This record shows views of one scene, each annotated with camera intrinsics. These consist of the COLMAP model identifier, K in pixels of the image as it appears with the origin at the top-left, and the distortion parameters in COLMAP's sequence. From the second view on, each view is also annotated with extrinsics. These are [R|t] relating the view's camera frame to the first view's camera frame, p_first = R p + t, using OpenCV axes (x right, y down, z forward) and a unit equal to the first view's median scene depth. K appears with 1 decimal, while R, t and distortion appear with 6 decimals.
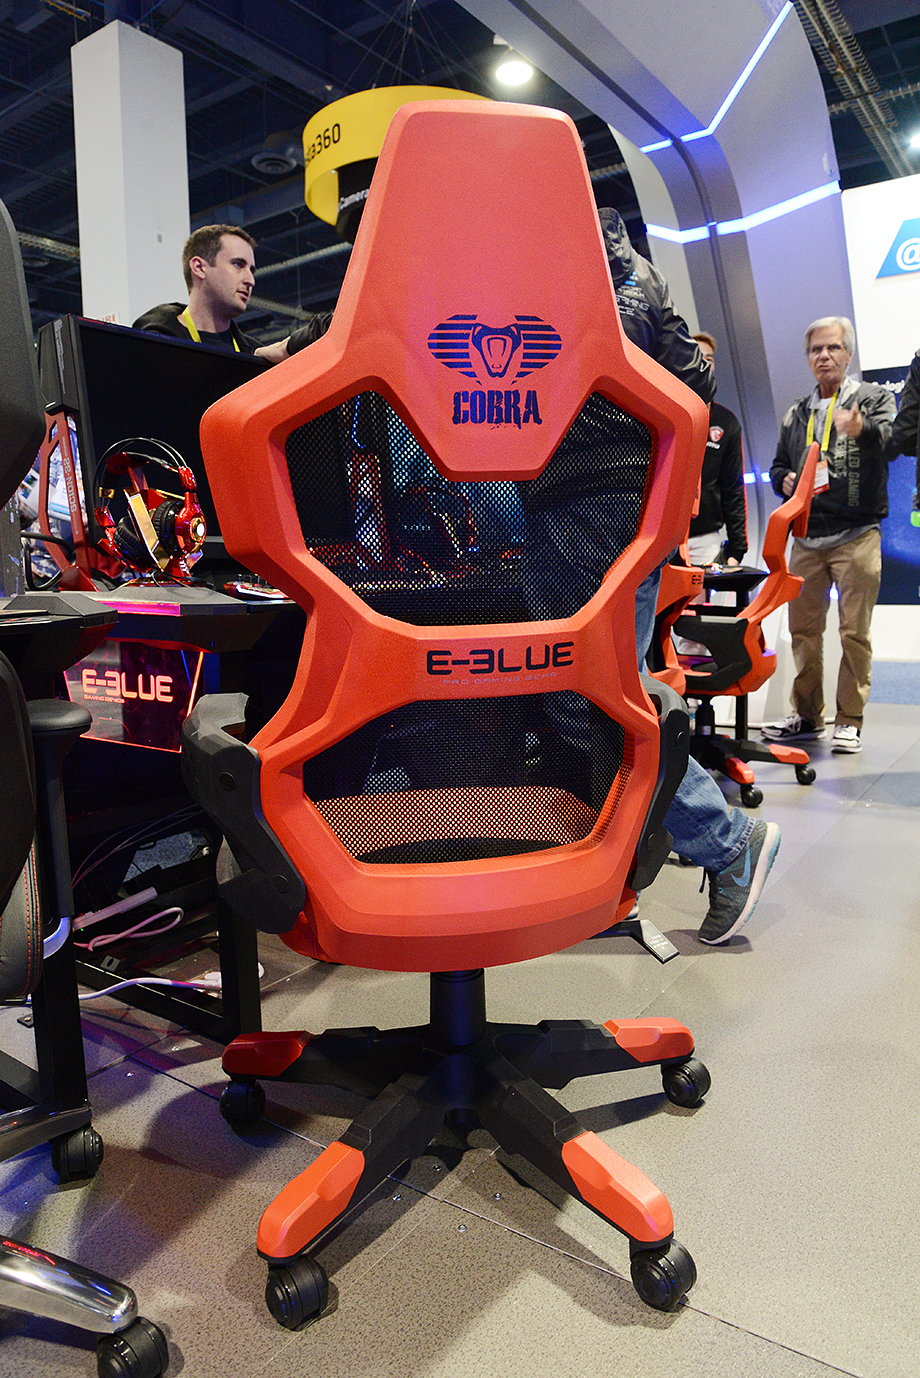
lens RADIAL K [[944.6, 0, 460.0], [0, 944.6, 689.0], [0, 0, 1]] dist [-0.028286, 0.000981]
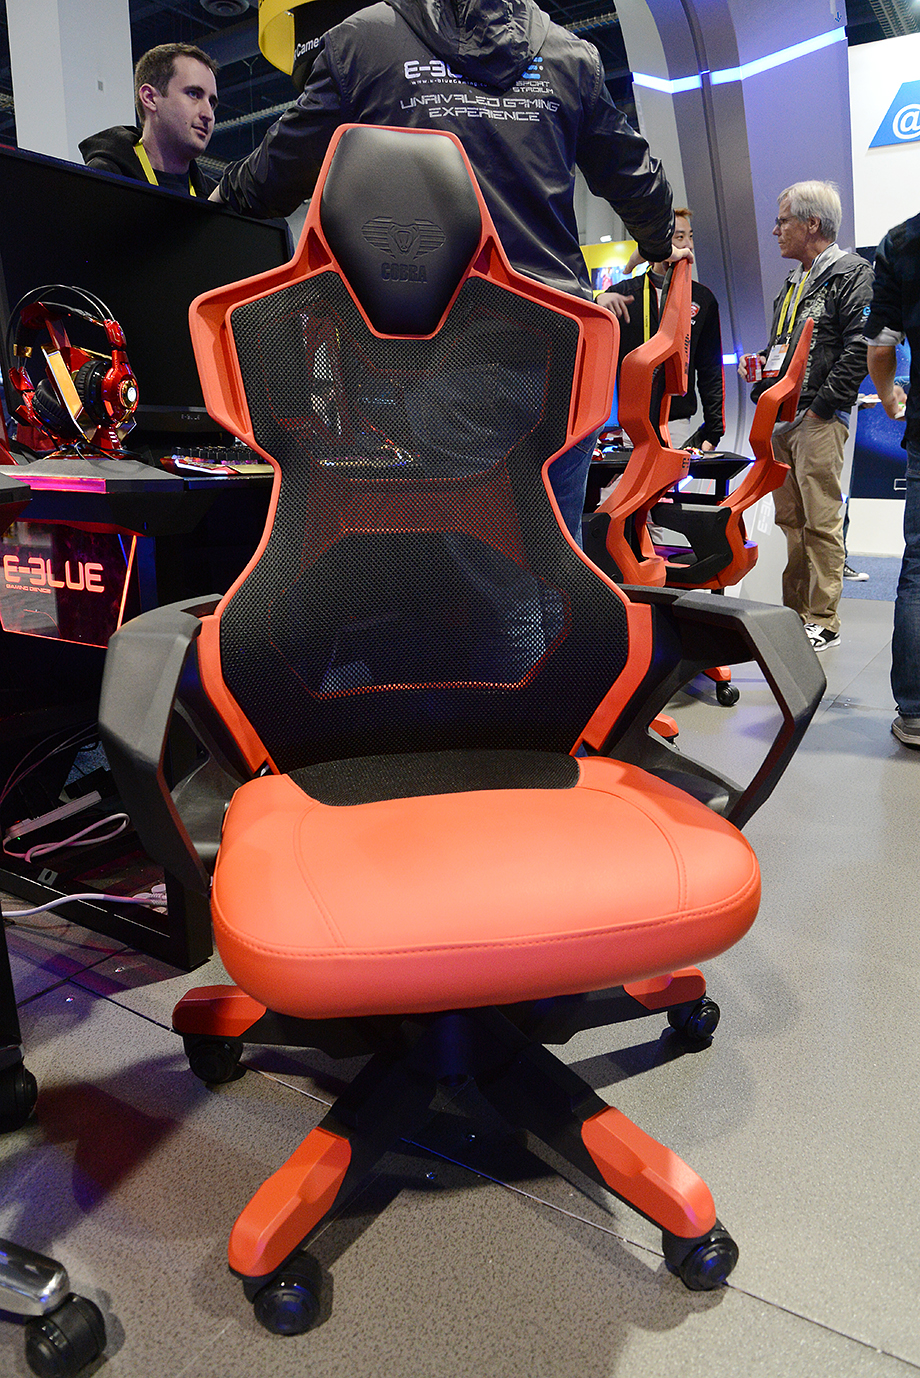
lens RADIAL K [[925.7, 0, 460.0], [0, 925.7, 689.0], [0, 0, 1]] dist [-0.093689, 0.039647]
pose [[0.999015, 0.004801, 0.044119, -0.007555], [-0.010083, 0.992689, 0.120282, -0.002596], [-0.043219, -0.120609, 0.991759, 0.119821]]
